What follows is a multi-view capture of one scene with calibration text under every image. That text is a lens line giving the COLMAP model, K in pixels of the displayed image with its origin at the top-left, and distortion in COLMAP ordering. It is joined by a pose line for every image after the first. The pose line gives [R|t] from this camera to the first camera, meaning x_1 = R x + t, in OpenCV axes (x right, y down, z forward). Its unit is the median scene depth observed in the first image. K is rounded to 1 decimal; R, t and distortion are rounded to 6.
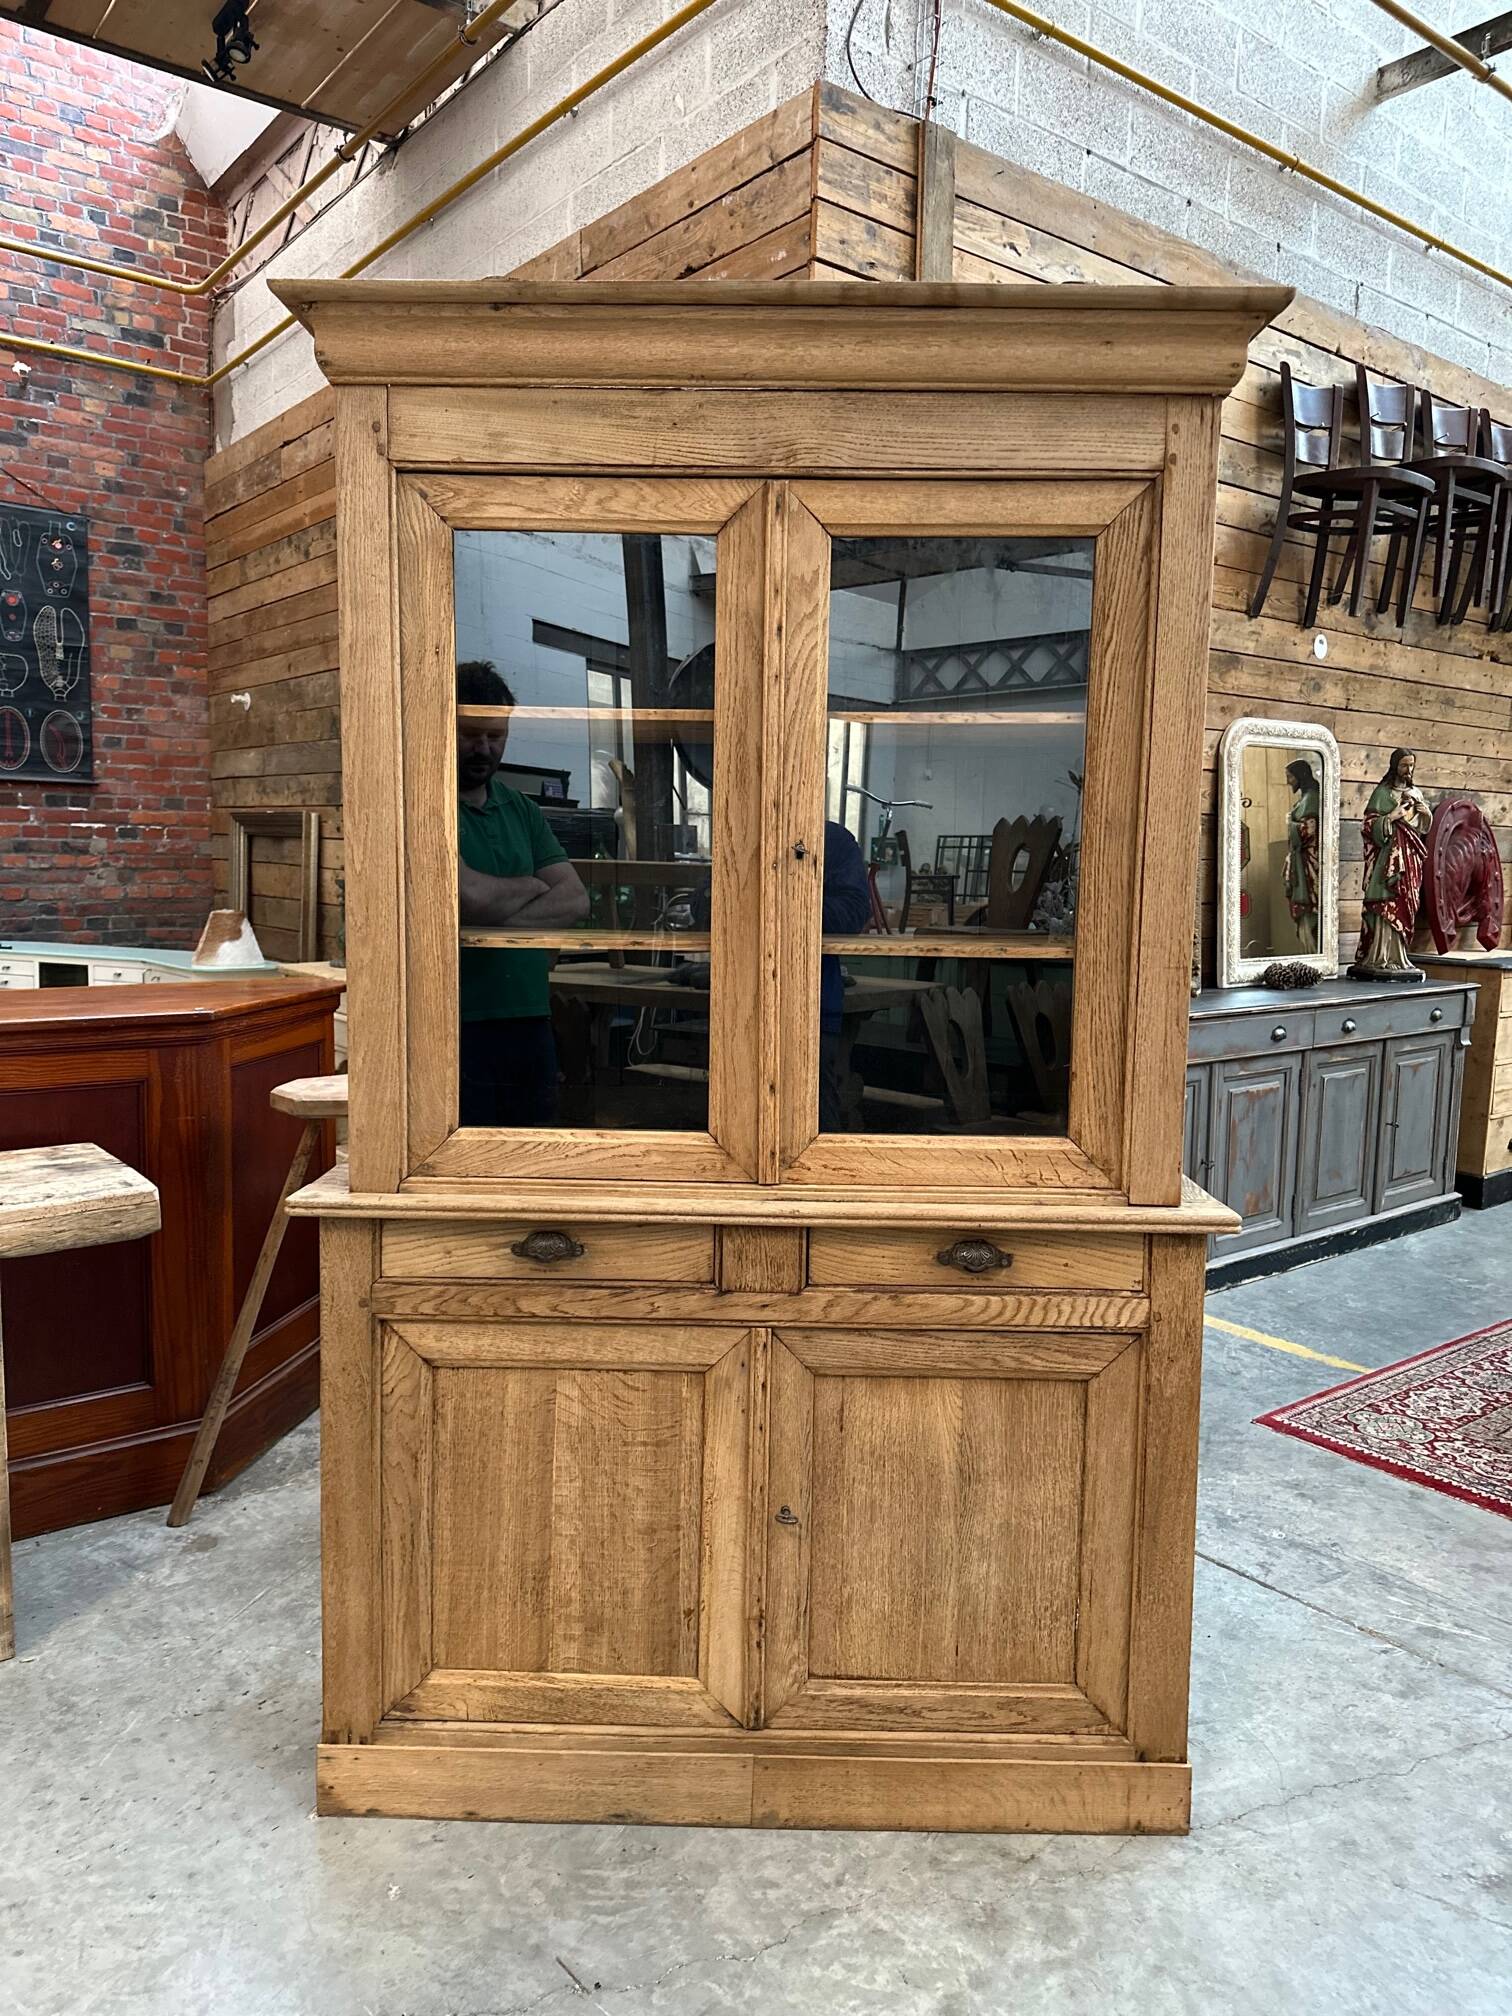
lens RADIAL K [[1416.6, 0, 754.7], [0, 1416.6, 1003.6], [0, 0, 1]] dist [0.025937, -0.030638]
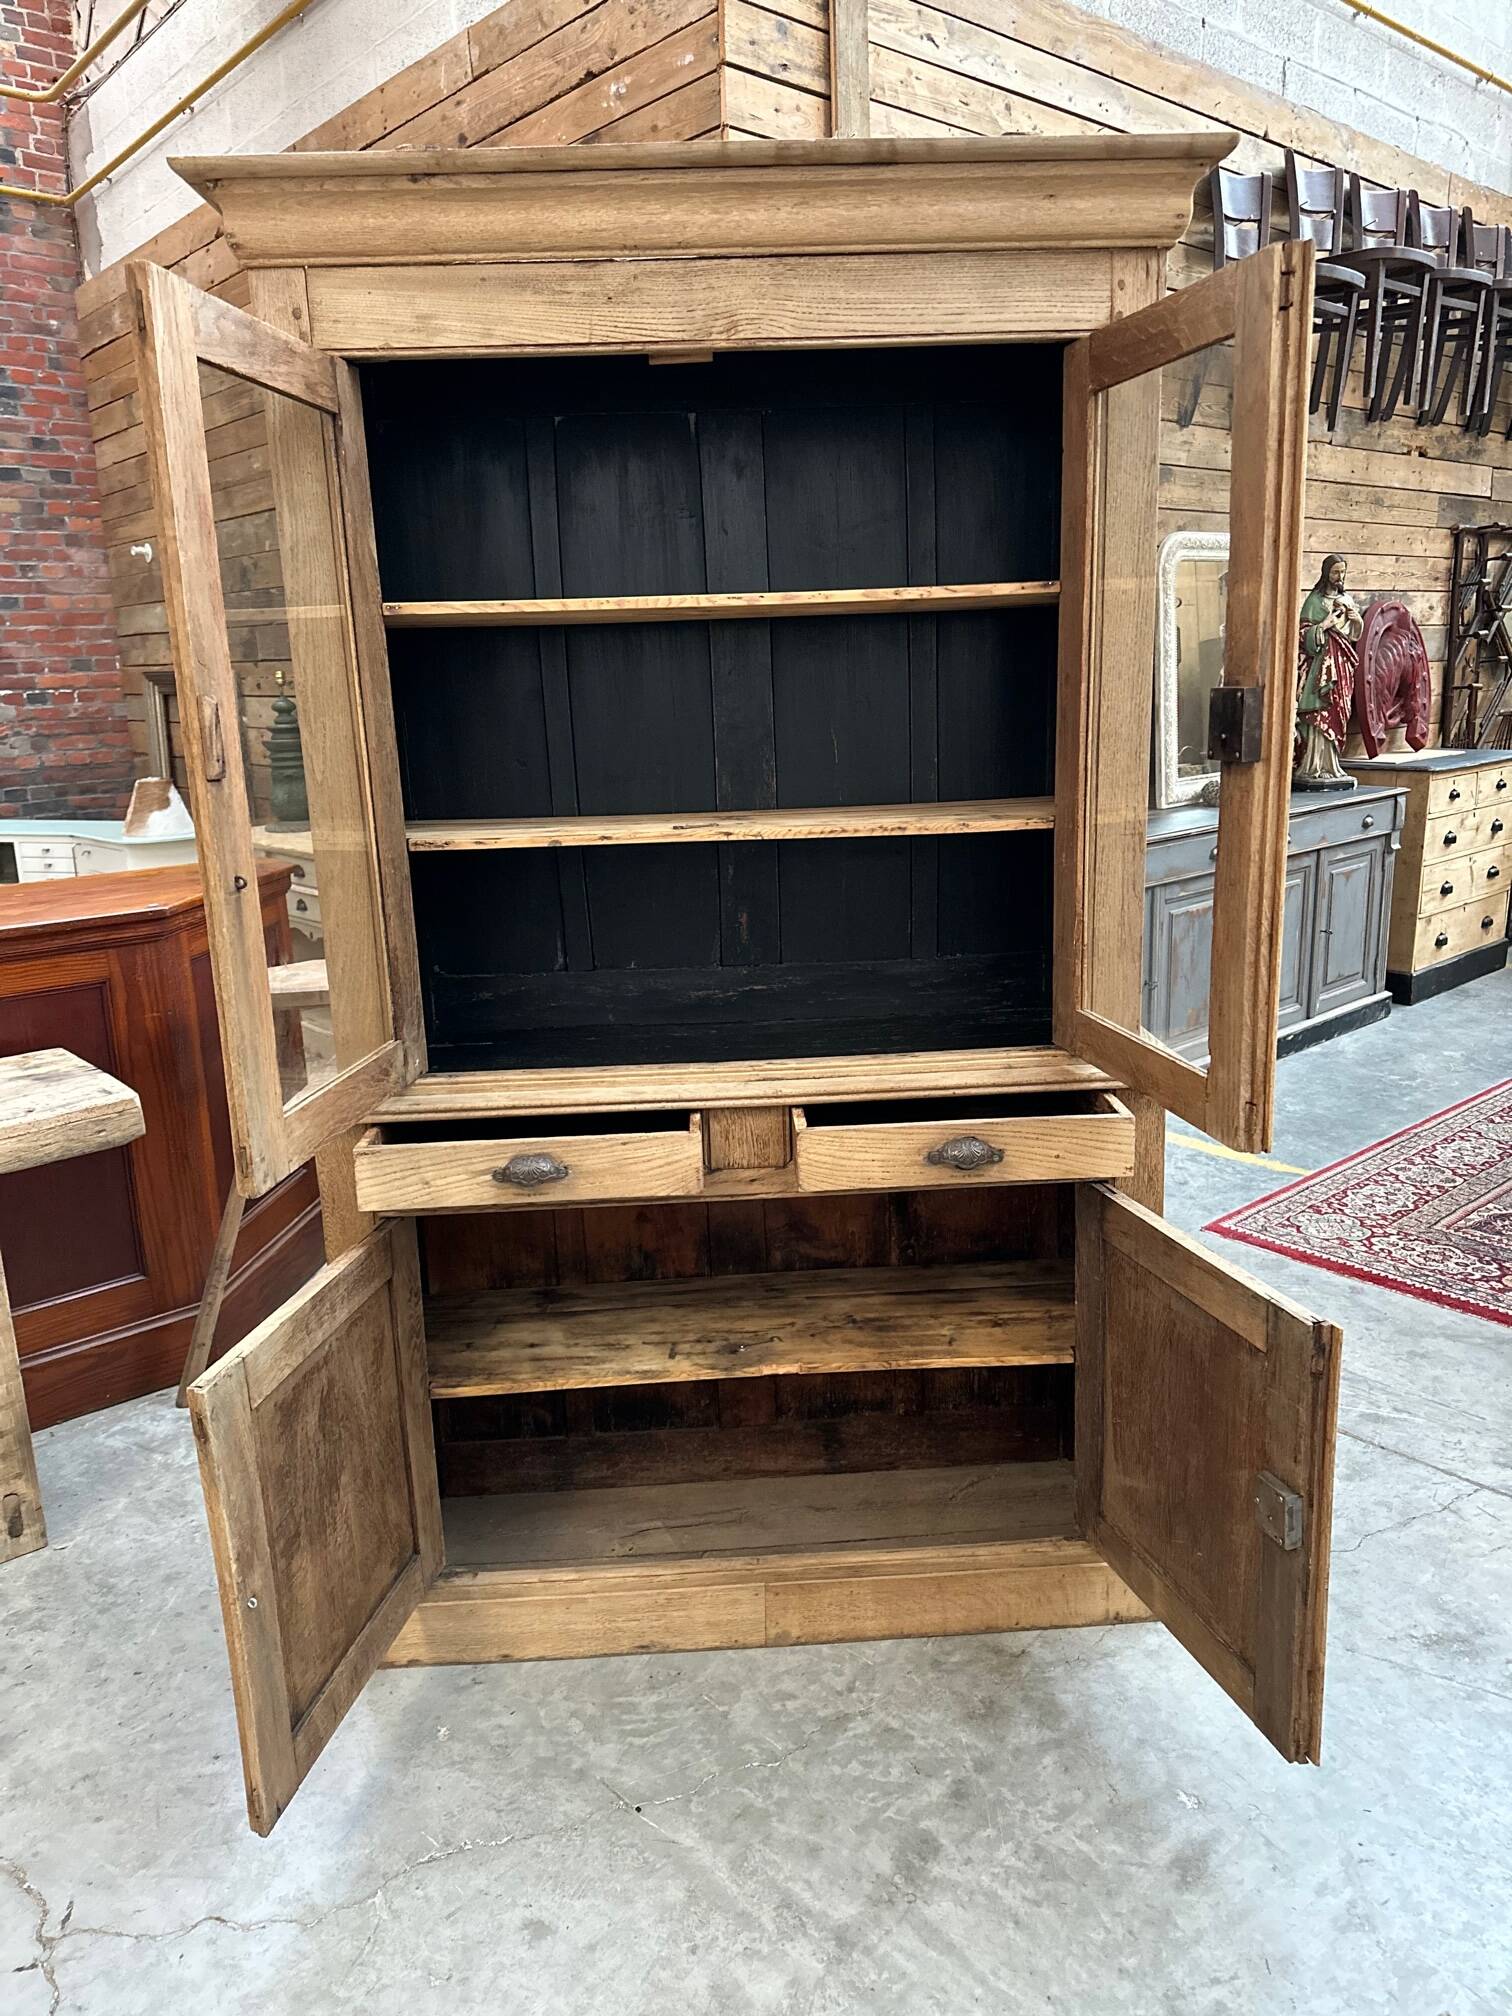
lens RADIAL K [[1416.6, 0, 765.2], [0, 1416.6, 992.0], [0, 0, 1]] dist [0.025937, -0.030638]
pose [[0.997036, -0.061309, 0.046478, -0.023097], [0.055285, 0.991069, 0.121349, -0.048942], [-0.053503, -0.118420, 0.991521, -0.017996]]
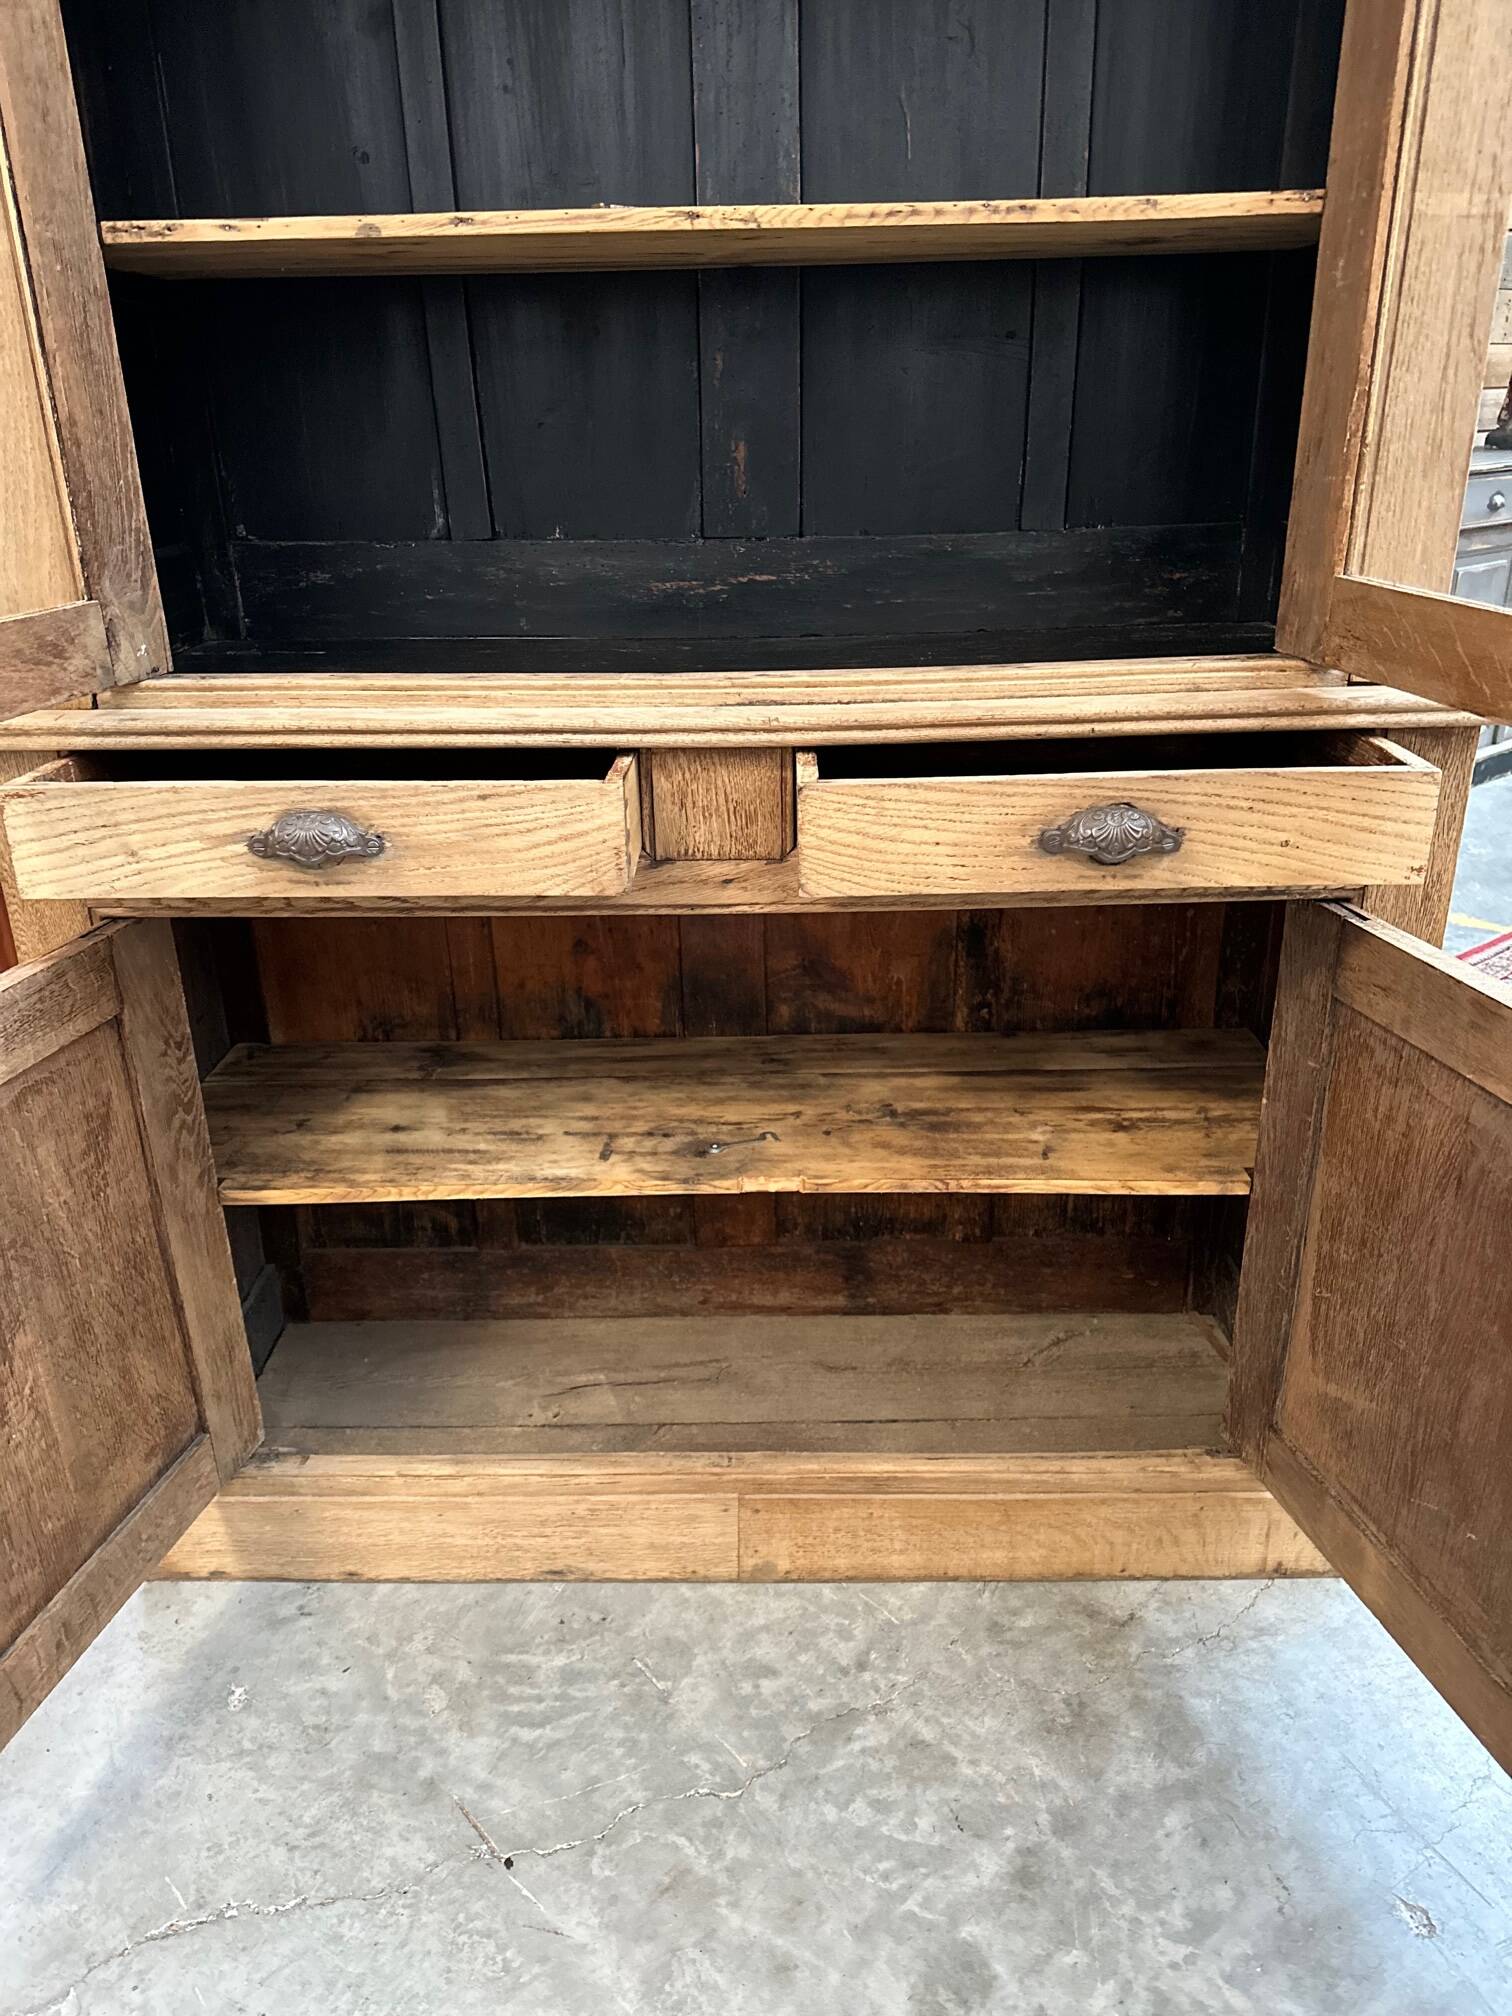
lens RADIAL K [[1416.6, 0, 739.9], [0, 1416.6, 991.0], [0, 0, 1]] dist [0.025937, -0.030638]
pose [[0.999194, -0.032211, -0.023956, 0.025324], [0.037682, 0.958345, 0.283115, 0.086559], [0.013839, -0.283790, 0.958787, 0.394374]]
